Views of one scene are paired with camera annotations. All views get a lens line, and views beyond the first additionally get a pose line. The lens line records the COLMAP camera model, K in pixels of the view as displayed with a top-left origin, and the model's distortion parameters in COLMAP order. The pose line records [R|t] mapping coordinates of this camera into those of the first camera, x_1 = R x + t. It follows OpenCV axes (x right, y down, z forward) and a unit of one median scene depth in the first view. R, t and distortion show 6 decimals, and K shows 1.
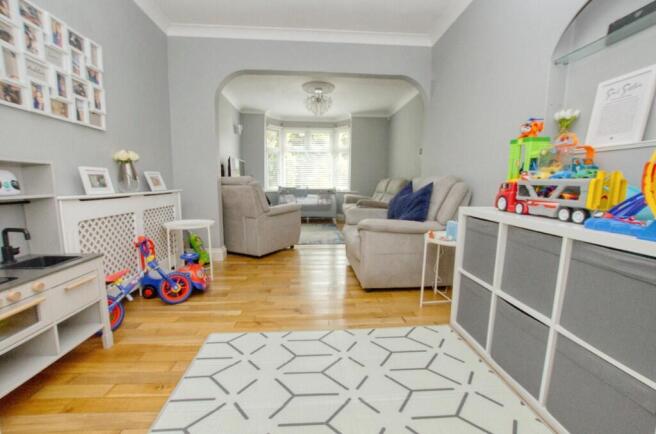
lens RADIAL K [[287.0, 0, 331.4], [0, 287.0, 219.4], [0, 0, 1]] dist [-0.013605, 0.002097]
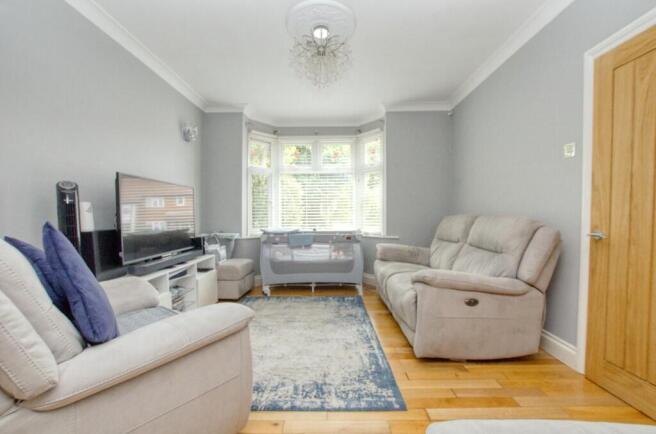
lens RADIAL K [[287.0, 0, 328.1], [0, 287.0, 221.3], [0, 0, 1]] dist [-0.013605, 0.002097]
pose [[0.994787, -0.014300, -0.100967, 0.007777], [0.003535, 0.994360, -0.105999, -0.070055], [0.101913, 0.105090, 0.989227, 0.433157]]
